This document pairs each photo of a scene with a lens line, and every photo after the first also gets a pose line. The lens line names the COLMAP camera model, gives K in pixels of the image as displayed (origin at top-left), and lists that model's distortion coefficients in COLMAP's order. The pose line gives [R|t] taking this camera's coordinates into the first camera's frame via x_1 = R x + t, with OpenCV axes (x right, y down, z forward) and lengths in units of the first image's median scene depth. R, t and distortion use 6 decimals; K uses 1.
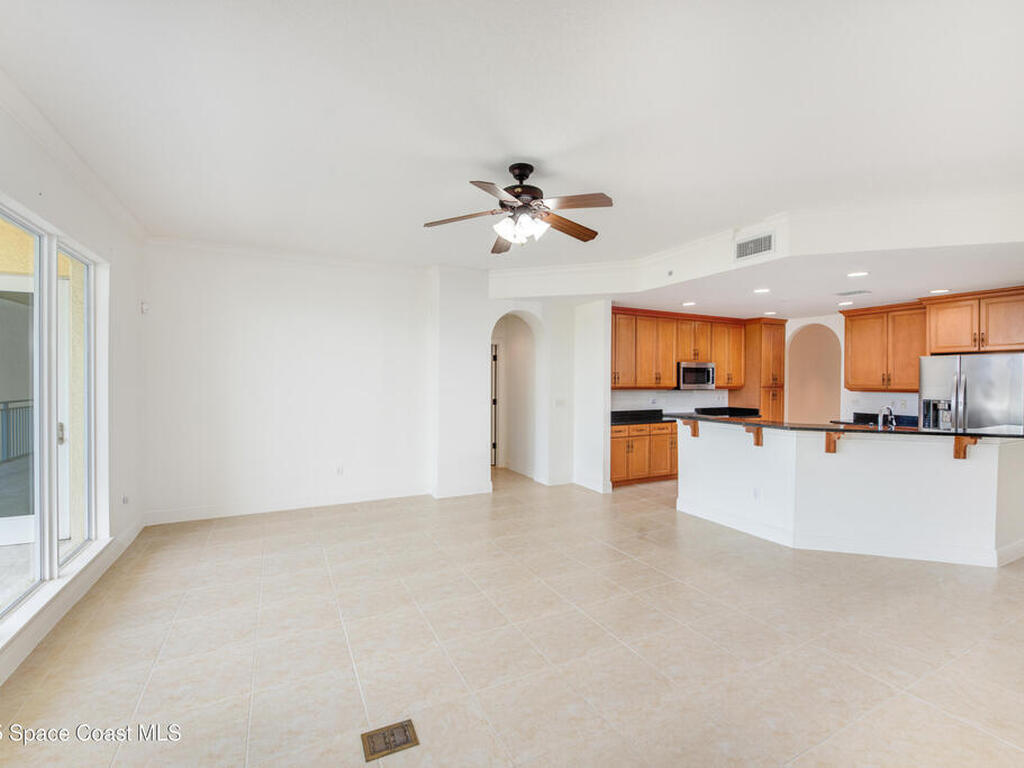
lens RADIAL K [[442.9, 0, 512.0], [0, 442.9, 384.0], [0, 0, 1]] dist [0.000779, -0.000327]
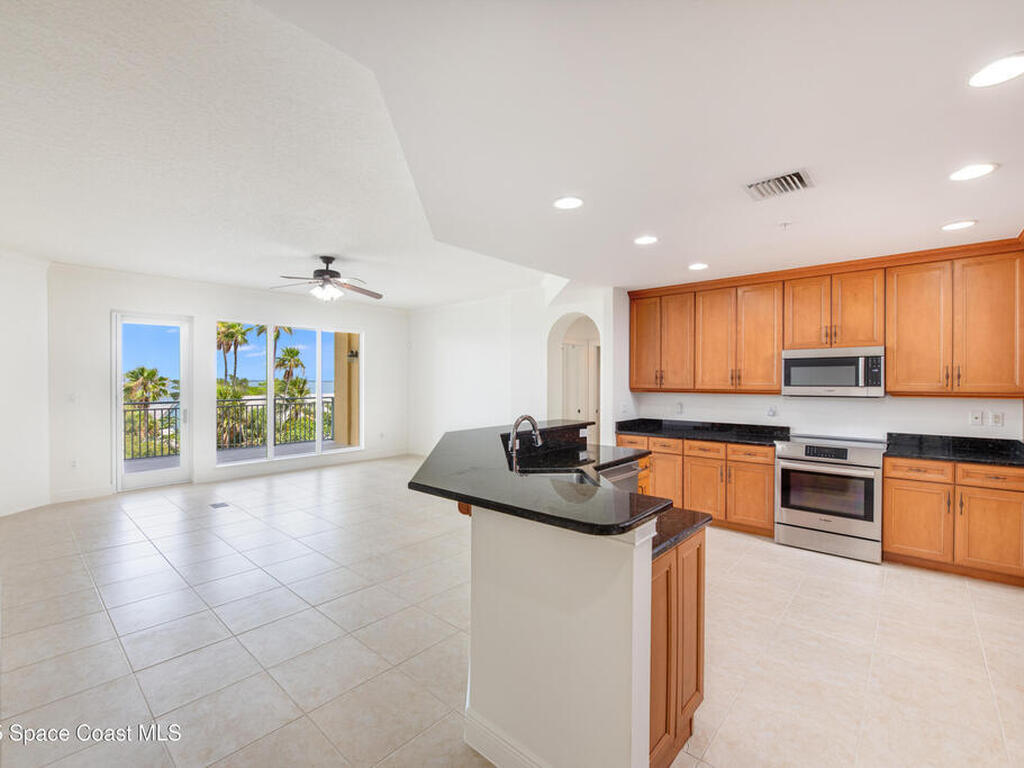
lens RADIAL K [[465.7, 0, 512.0], [0, 465.7, 384.0], [0, 0, 1]] dist [-0.000887, -0.000136]
pose [[0.373296, 0.000579, -0.927712, 0.941168], [-0.011853, 0.999921, -0.004145, 0.005285], [0.927637, 0.012543, 0.373273, 0.462619]]
